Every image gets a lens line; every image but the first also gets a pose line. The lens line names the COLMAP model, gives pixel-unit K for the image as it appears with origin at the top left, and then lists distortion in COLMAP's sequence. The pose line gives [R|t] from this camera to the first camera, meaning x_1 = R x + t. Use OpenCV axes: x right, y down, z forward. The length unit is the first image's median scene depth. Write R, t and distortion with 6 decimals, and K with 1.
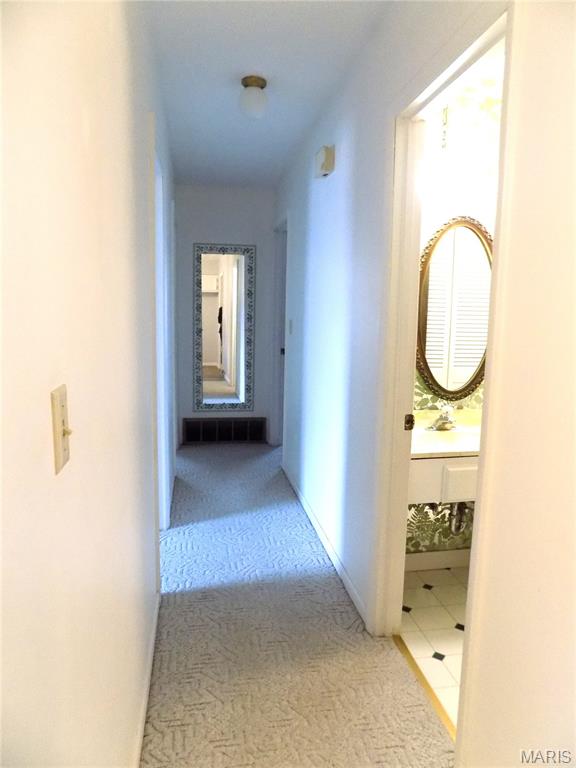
lens RADIAL K [[534.6, 0, 286.5], [0, 534.6, 387.8], [0, 0, 1]] dist [-0.073431, 0.081461]
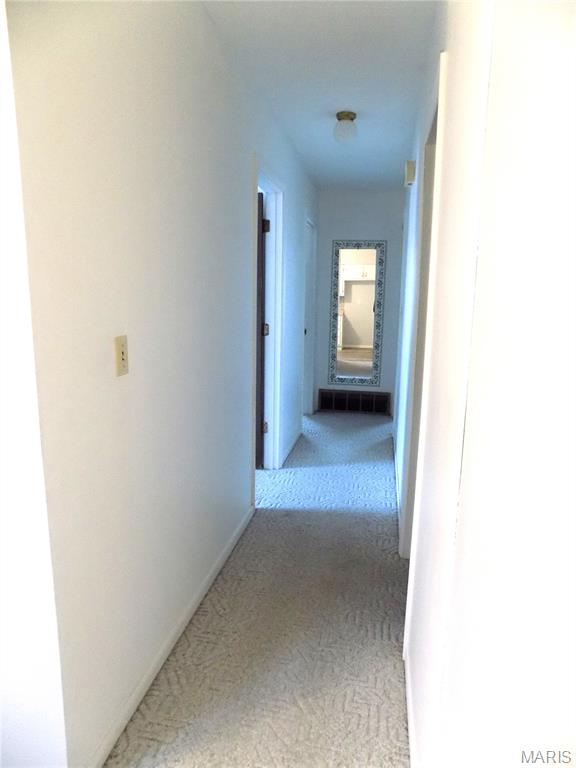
lens RADIAL K [[508.7, 0, 289.3], [0, 508.7, 386.9], [0, 0, 1]] dist [-0.067376, 0.063256]
pose [[0.941978, 0.060296, -0.330216, 0.123158], [-0.050225, 0.997978, 0.038957, 0.012753], [0.331897, -0.020111, 0.943101, -0.093355]]
